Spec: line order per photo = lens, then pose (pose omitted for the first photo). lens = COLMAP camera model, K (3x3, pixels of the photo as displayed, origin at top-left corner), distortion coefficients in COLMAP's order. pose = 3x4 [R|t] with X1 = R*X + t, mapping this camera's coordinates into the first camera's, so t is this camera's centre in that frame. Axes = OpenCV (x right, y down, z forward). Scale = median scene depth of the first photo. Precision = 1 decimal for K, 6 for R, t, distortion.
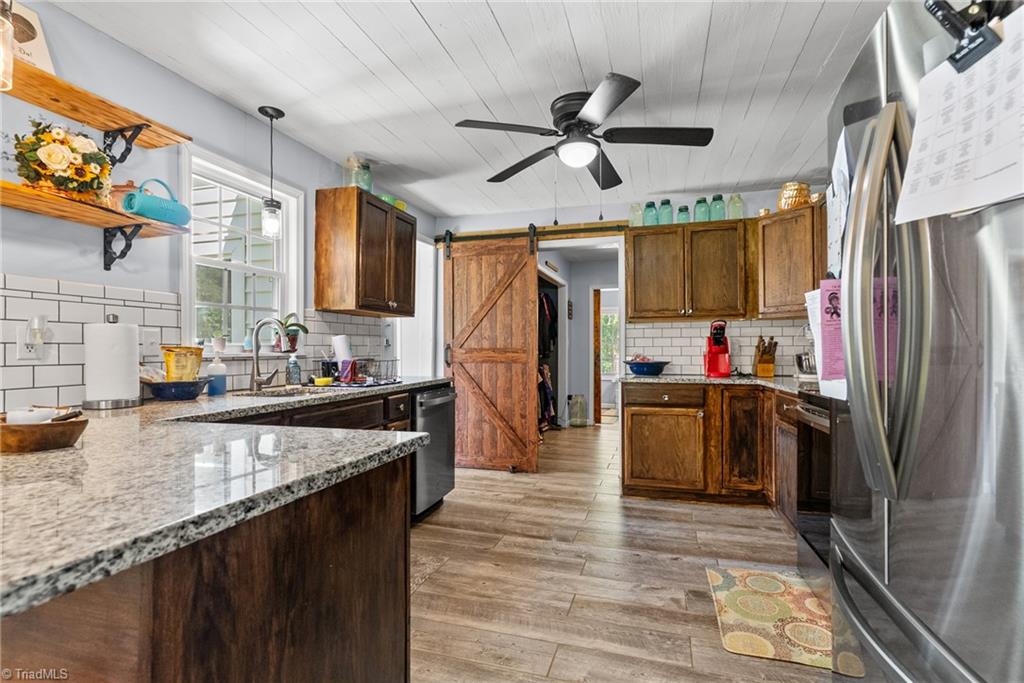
lens RADIAL K [[485.9, 0, 511.1], [0, 485.9, 349.0], [0, 0, 1]] dist [-0.000922, 0.002686]
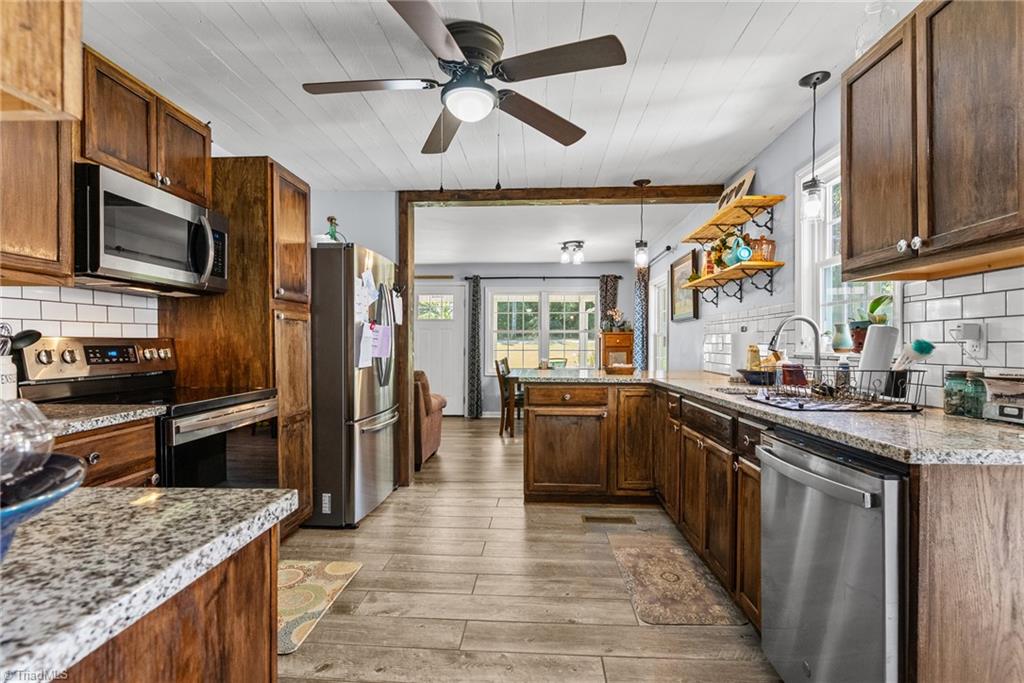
lens RADIAL K [[485.9, 0, 512.7], [0, 485.9, 351.7], [0, 0, 1]] dist [-0.000922, 0.002686]
pose [[-0.970454, 0.004432, -0.241245, 0.279475], [0.001838, 0.999938, 0.010979, -0.004028], [0.241279, 0.010212, -0.970402, 1.918667]]
